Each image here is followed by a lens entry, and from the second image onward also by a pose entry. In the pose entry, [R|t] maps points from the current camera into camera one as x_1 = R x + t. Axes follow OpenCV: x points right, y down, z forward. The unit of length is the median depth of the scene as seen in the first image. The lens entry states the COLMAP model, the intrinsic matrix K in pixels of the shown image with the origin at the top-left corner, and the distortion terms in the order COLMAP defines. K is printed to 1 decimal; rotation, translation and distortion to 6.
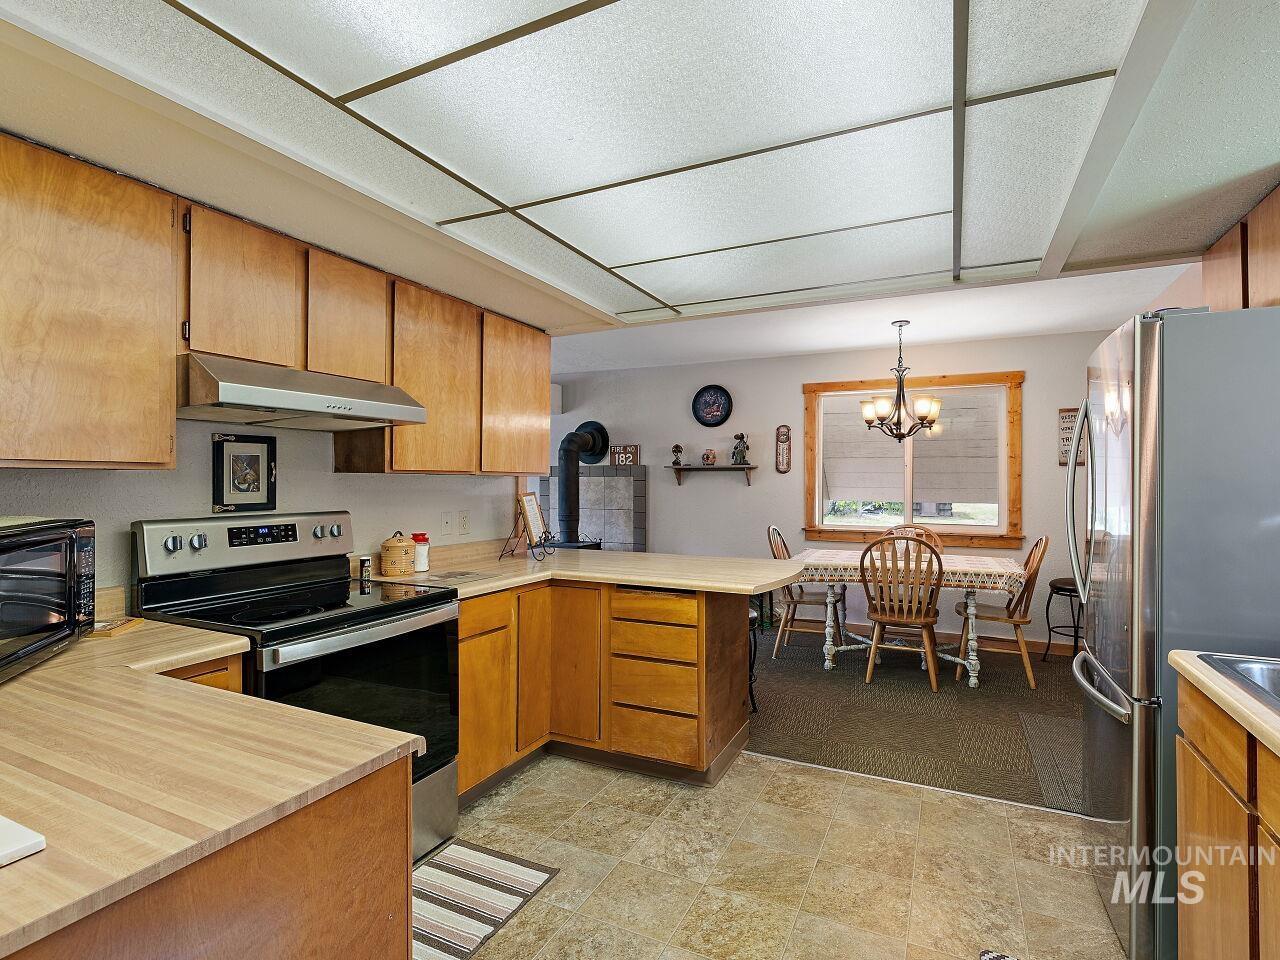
lens RADIAL K [[644.3, 0, 640.2], [0, 644.3, 480.7], [0, 0, 1]] dist [-0.012179, 0.001742]
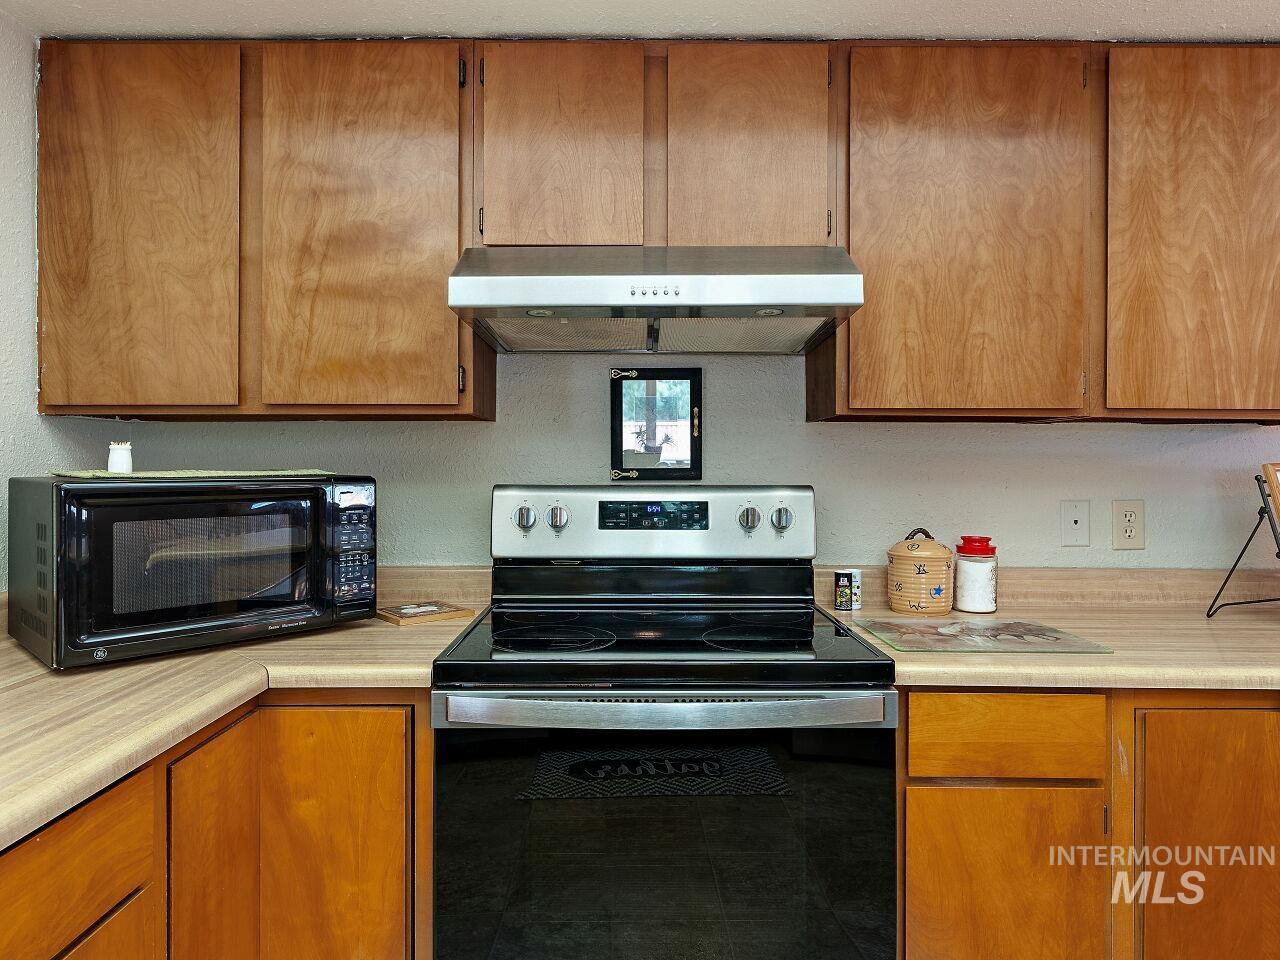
lens RADIAL K [[777.6, 0, 648.1], [0, 777.6, 468.4], [0, 0, 1]] dist [-0.005610, 0.001221]
pose [[0.435280, -0.002889, -0.900291, 0.127725], [-0.001981, 0.999989, -0.004167, 0.038250], [0.900293, 0.003597, 0.435269, 0.630121]]
